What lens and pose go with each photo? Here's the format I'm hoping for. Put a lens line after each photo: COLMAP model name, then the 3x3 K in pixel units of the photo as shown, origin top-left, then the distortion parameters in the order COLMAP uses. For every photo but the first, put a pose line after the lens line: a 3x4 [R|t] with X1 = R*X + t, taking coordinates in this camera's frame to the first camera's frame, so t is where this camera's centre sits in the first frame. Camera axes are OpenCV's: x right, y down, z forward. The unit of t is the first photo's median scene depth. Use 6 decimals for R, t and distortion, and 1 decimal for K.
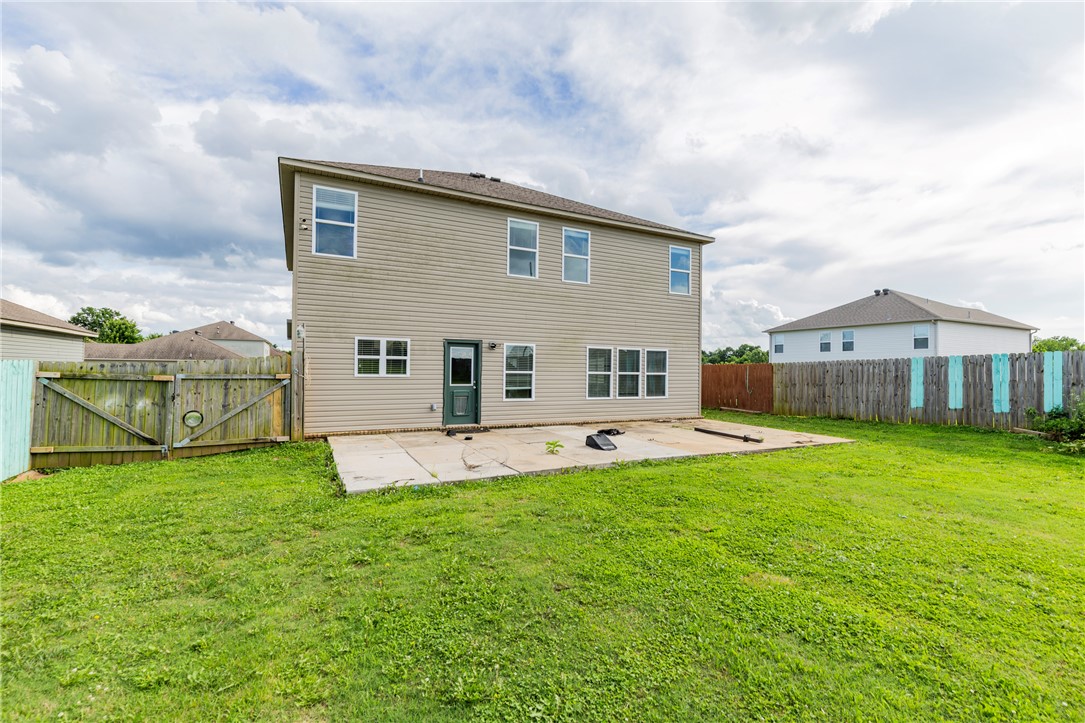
lens RADIAL K [[499.5, 0, 543.6], [0, 499.5, 365.1], [0, 0, 1]] dist [0.007845, -0.003102]
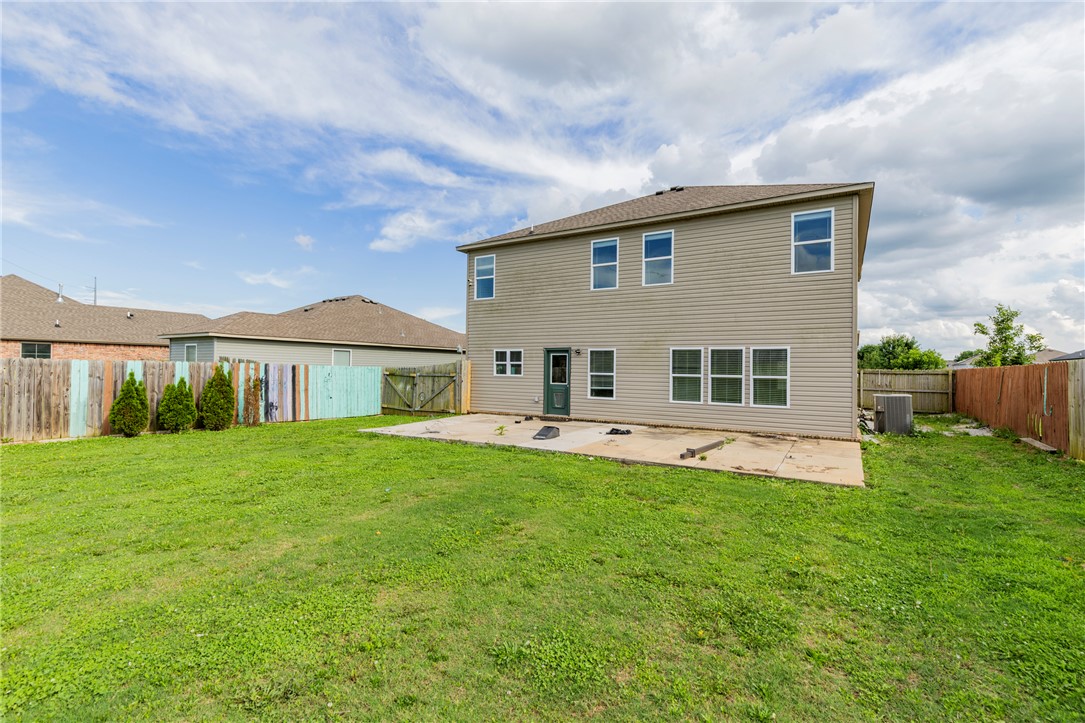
lens RADIAL K [[499.5, 0, 536.5], [0, 499.5, 362.0], [0, 0, 1]] dist [0.007845, -0.003102]
pose [[0.501894, -0.019556, -0.864708, 0.860112], [-0.001552, 0.999722, -0.023510, 0.014618], [0.864928, 0.013142, 0.501725, 0.305441]]
